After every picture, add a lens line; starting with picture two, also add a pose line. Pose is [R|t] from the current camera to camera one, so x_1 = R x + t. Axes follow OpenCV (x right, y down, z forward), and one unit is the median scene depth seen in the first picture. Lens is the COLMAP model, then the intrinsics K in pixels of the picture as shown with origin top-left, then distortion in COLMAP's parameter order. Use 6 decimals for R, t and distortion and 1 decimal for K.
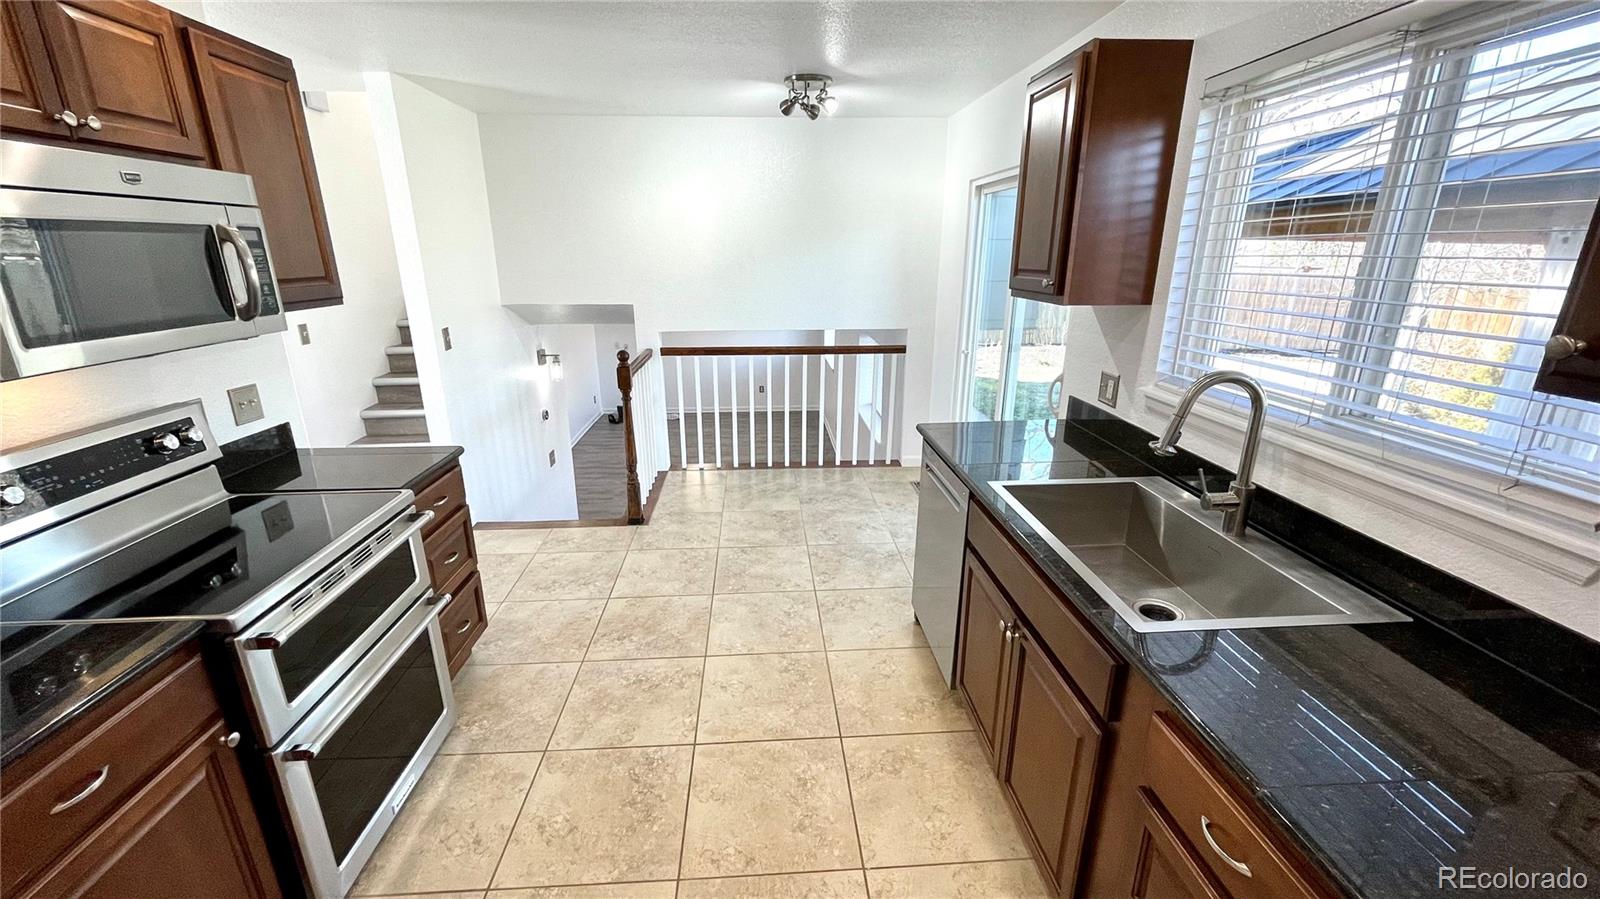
lens RADIAL K [[651.7, 0, 795.8], [0, 651.7, 458.2], [0, 0, 1]] dist [0.001879, 0.000810]
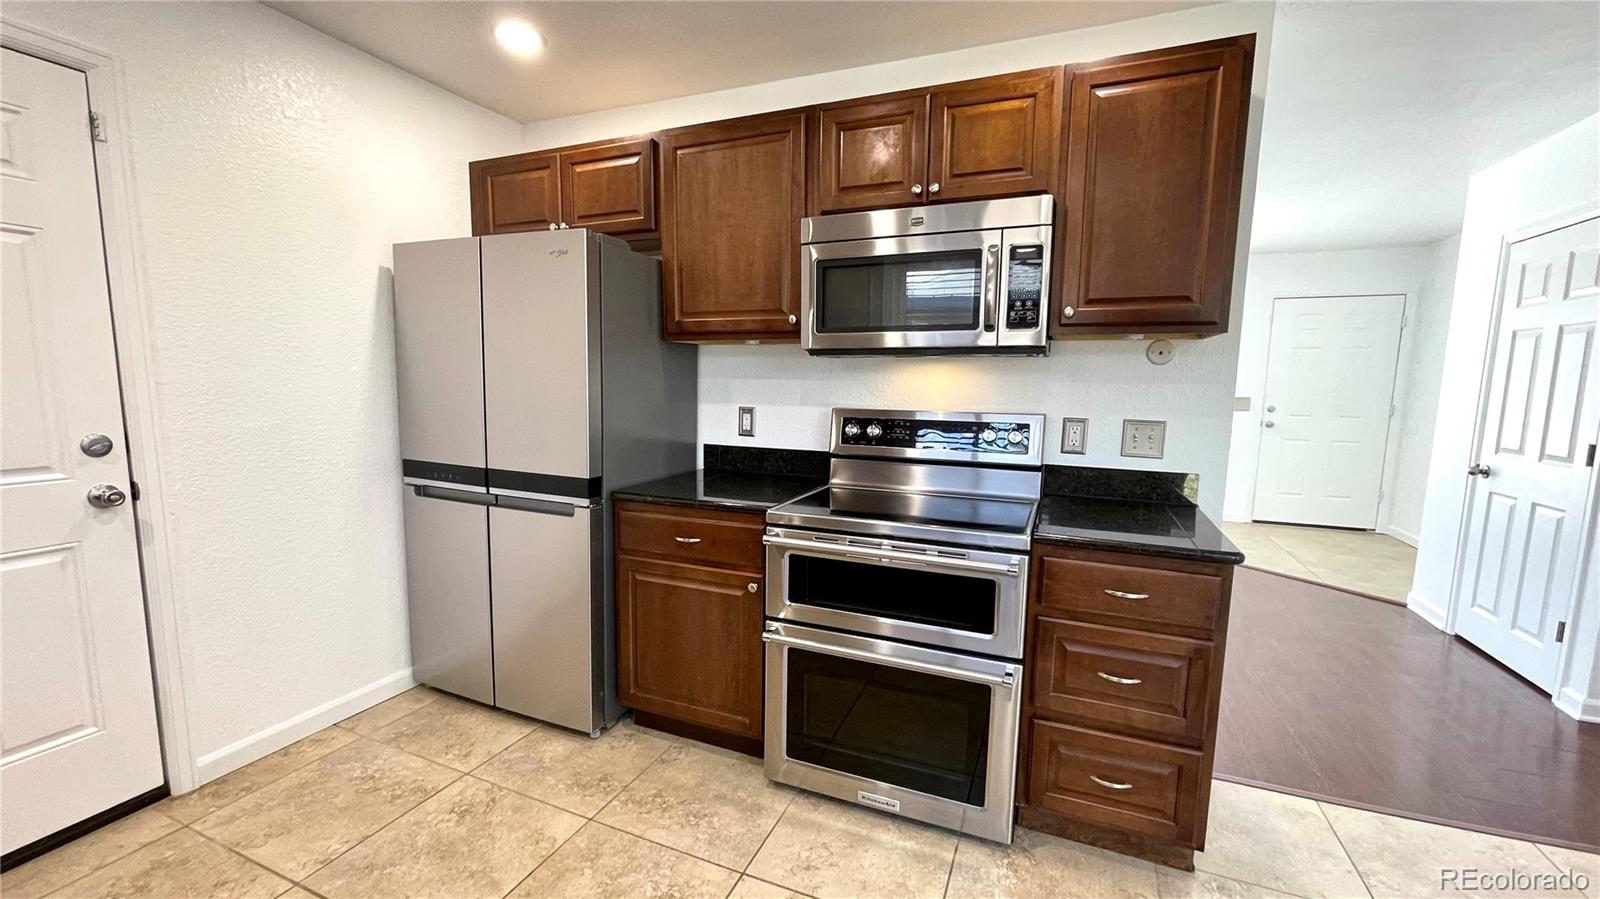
lens RADIAL K [[651.7, 0, 773.1], [0, 651.7, 453.0], [0, 0, 1]] dist [0.001879, 0.000810]
pose [[-0.445606, 0.111311, -0.888282, 0.252329], [-0.283421, 0.923660, 0.257923, -0.157599], [0.849180, 0.366690, -0.380041, 0.924908]]
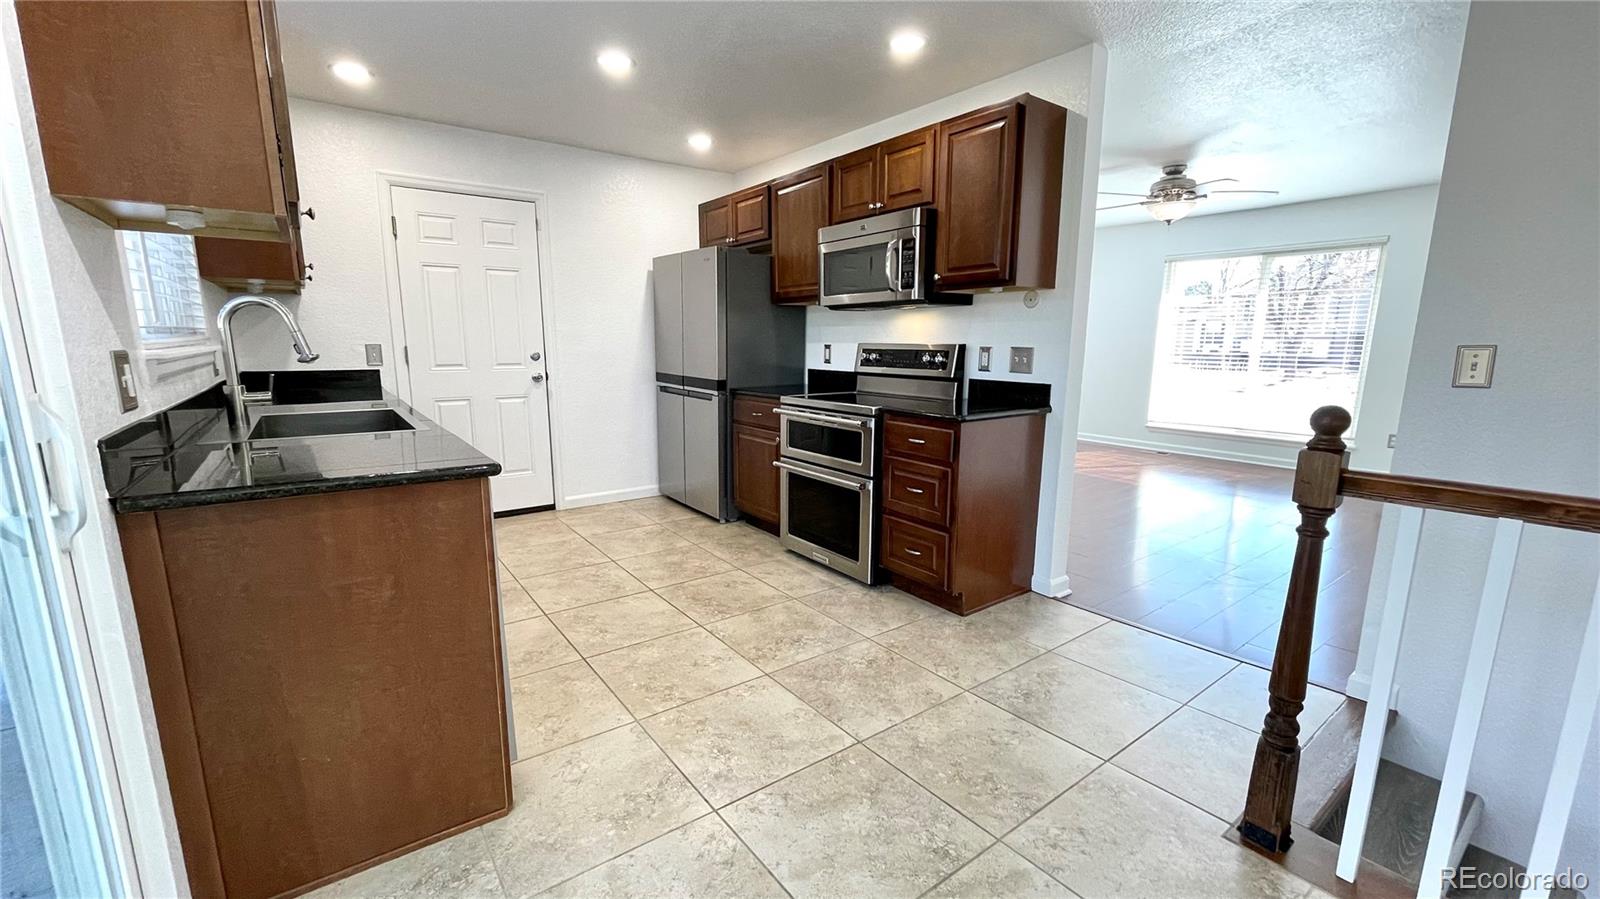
lens RADIAL K [[651.7, 0, 800.5], [0, 651.7, 461.1], [0, 0, 1]] dist [0.001879, 0.000810]
pose [[-0.834562, 0.105239, -0.540768, 0.332875], [-0.167328, 0.886792, 0.430814, -0.419170], [0.524888, 0.450027, -0.722474, 1.885826]]
